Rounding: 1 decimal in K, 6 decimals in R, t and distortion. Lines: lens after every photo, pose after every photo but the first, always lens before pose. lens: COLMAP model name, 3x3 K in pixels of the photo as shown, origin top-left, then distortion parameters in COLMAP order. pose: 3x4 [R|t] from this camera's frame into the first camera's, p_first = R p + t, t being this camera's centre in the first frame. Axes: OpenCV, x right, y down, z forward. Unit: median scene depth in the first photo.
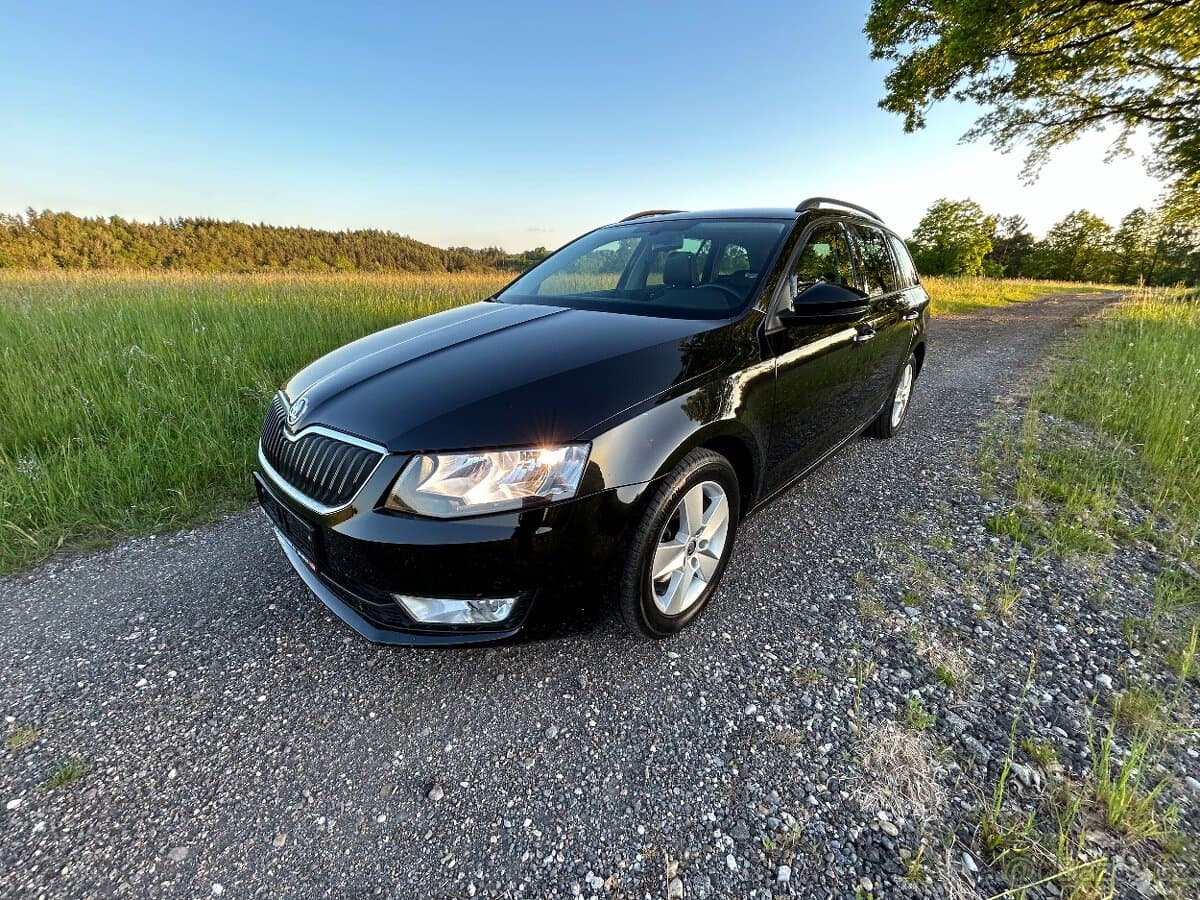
lens RADIAL K [[484.9, 0, 598.0], [0, 484.9, 448.7], [0, 0, 1]] dist [0.002227, -0.000926]
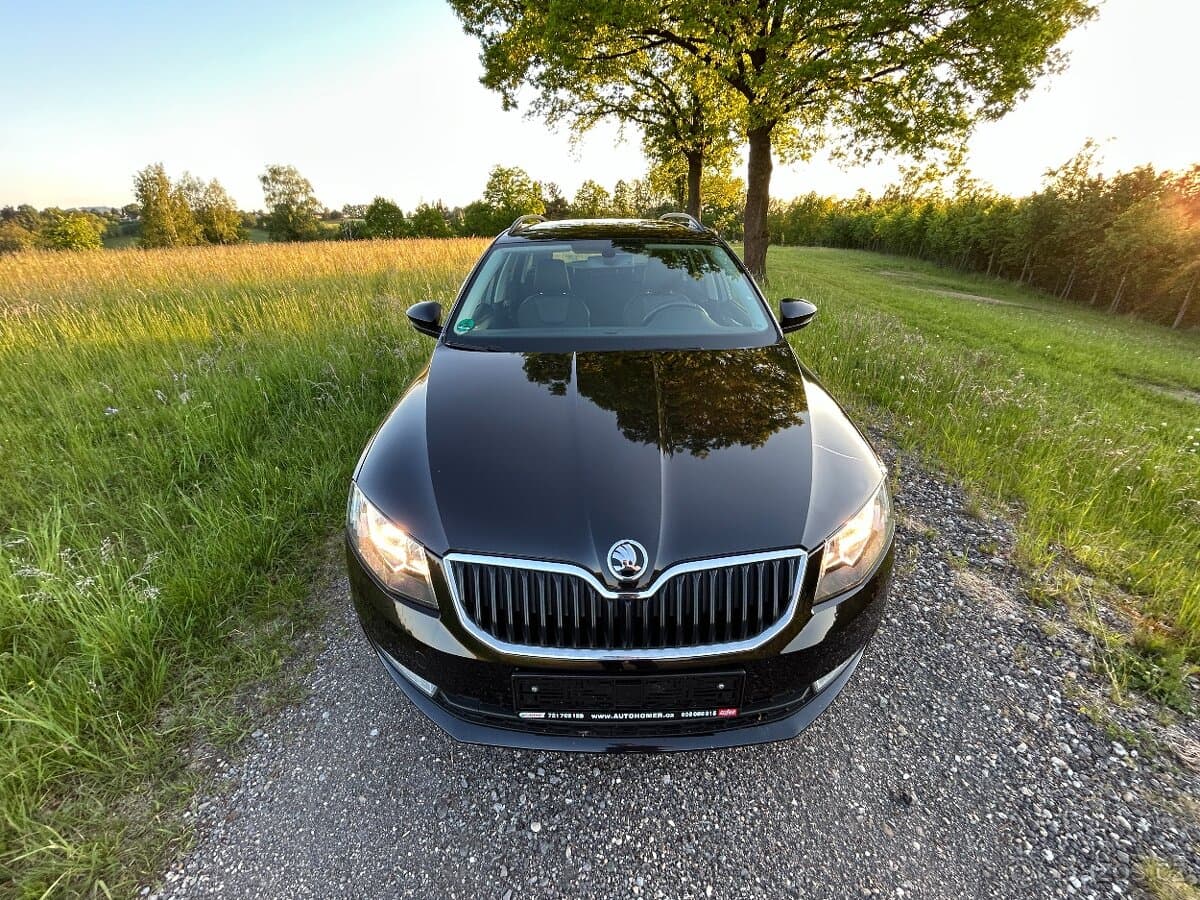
lens RADIAL K [[487.2, 0, 598.1], [0, 487.2, 445.1], [0, 0, 1]] dist [0.000098, -0.000261]
pose [[0.728118, -0.296130, 0.618183, -0.073001], [0.256873, 0.954023, 0.154454, -0.025957], [-0.635500, 0.046333, 0.770709, 0.028299]]
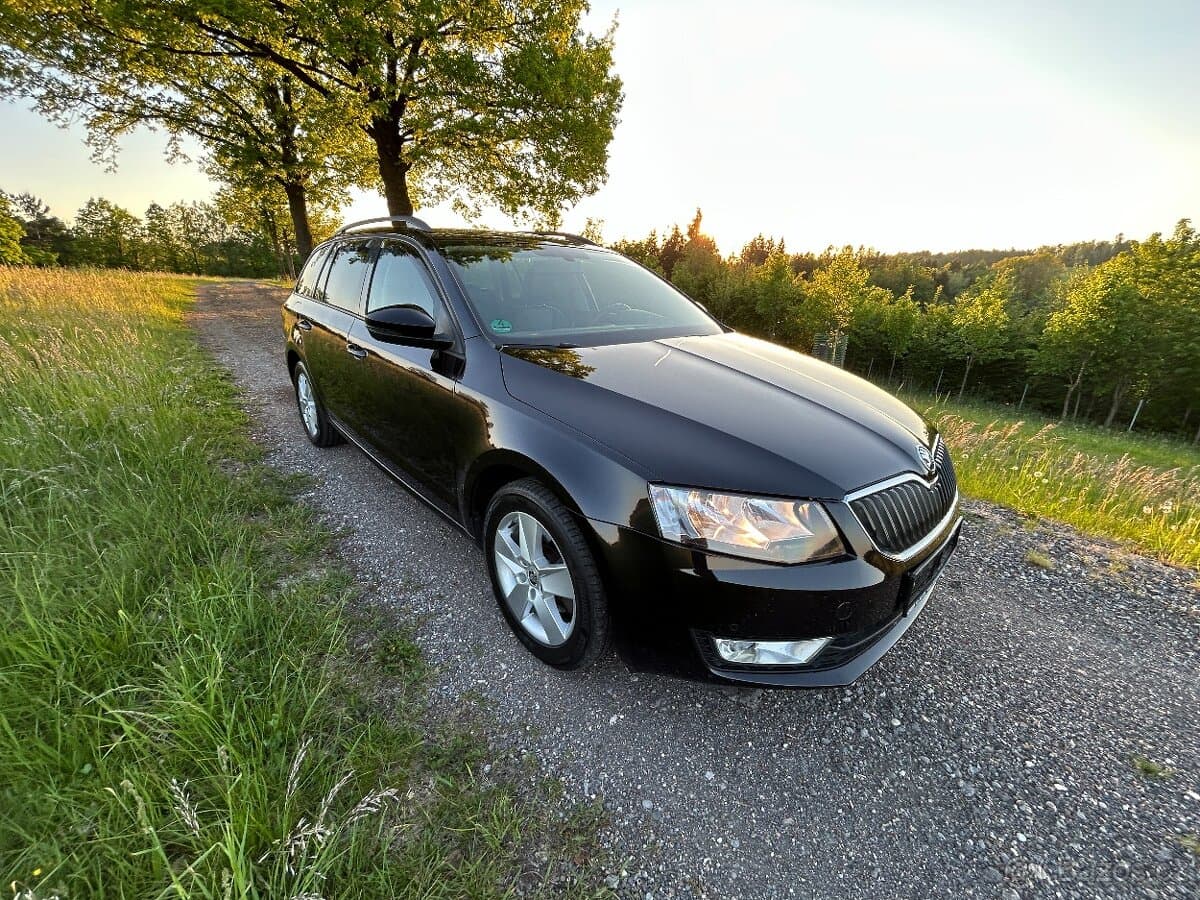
lens RADIAL K [[484.9, 0, 598.0], [0, 484.9, 448.7], [0, 0, 1]] dist [0.002227, -0.000926]
pose [[0.074530, -0.340525, 0.937277, -0.110013], [0.322172, 0.897711, 0.300532, -0.042729], [-0.943743, 0.279566, 0.176614, 0.099250]]
